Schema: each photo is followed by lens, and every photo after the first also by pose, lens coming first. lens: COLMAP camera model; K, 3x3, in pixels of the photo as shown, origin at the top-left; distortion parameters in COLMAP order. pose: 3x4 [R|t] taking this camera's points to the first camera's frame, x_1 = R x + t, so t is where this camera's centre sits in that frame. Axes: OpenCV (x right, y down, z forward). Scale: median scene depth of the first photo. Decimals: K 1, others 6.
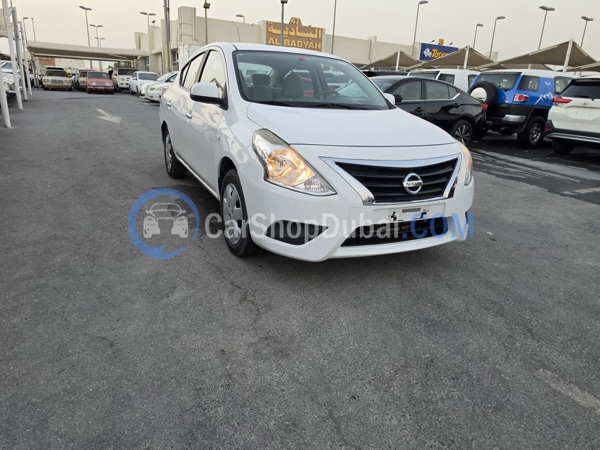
lens RADIAL K [[408.3, 0, 300.0], [0, 408.3, 225.0], [0, 0, 1]] dist [0.045140, -0.065190]
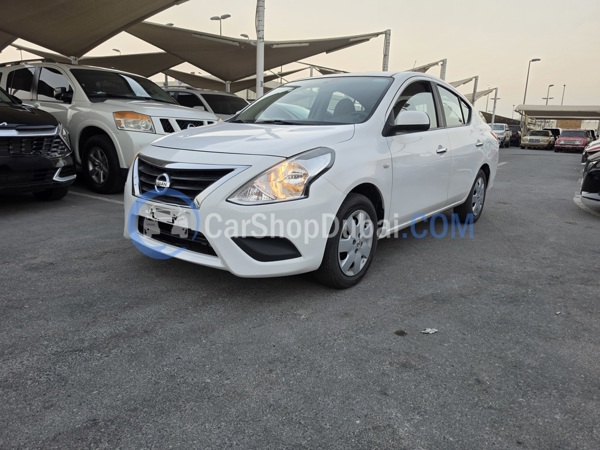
lens RADIAL K [[408.3, 0, 300.0], [0, 408.3, 225.0], [0, 0, 1]] dist [0.045140, -0.065190]
pose [[0.460735, 0.167767, -0.871537, 1.073150], [-0.288928, 0.956834, 0.031446, -0.108726], [0.839193, 0.237323, 0.489320, 0.665844]]
